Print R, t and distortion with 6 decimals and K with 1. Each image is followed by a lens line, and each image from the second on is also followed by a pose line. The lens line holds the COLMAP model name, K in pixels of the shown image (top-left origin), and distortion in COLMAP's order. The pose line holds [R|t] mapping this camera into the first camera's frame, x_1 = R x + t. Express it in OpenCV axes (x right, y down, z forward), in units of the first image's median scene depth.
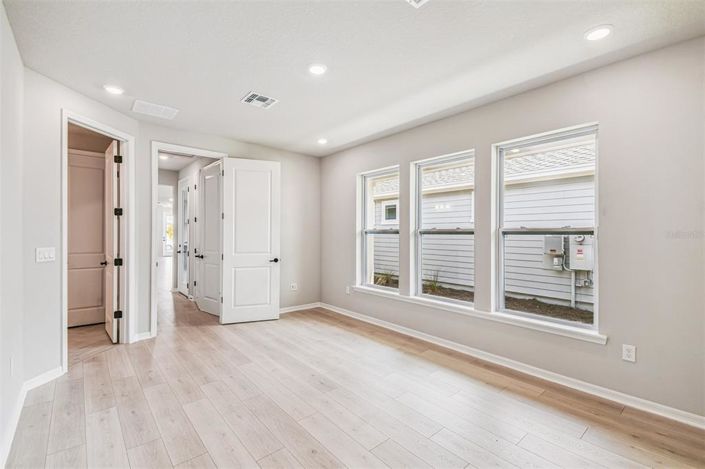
lens RADIAL K [[319.1, 0, 349.6], [0, 319.1, 236.9], [0, 0, 1]] dist [0.027846, -0.002582]
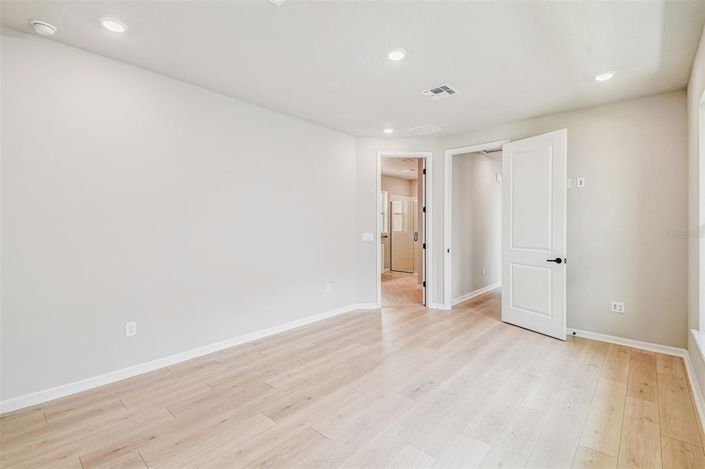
lens RADIAL K [[319.1, 0, 346.8], [0, 319.1, 228.2], [0, 0, 1]] dist [0.027846, -0.002582]
pose [[0.102555, 0.002516, -0.994724, 0.568560], [-0.012639, 0.999919, 0.001226, 0.003085], [0.994647, 0.012447, 0.102578, 0.505579]]
